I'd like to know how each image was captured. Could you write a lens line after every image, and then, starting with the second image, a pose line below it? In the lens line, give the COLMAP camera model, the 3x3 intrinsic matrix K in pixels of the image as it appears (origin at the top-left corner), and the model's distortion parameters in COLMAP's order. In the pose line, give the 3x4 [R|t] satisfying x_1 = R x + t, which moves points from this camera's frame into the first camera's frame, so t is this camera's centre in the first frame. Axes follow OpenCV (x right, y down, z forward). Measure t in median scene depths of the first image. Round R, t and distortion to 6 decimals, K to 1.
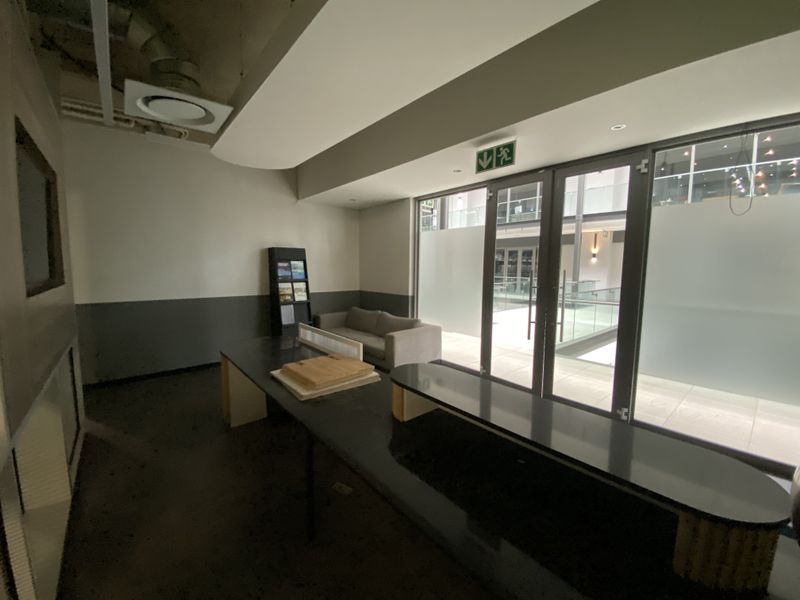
lens RADIAL K [[326.6, 0, 397.5], [0, 326.6, 299.5], [0, 0, 1]] dist [0.012567, -0.000364]
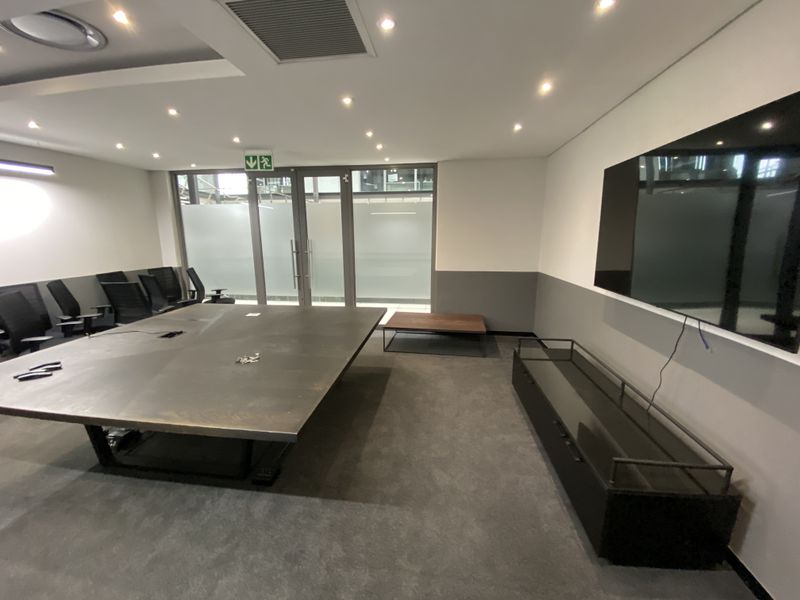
lens RADIAL K [[326.6, 0, 397.7], [0, 326.6, 301.1], [0, 0, 1]] dist [0.012567, -0.000364]
pose [[0.744876, -0.145598, 0.651122, -0.226753], [0.083131, 0.988547, 0.125950, 0.034246], [-0.662003, -0.039689, 0.748449, -0.419981]]
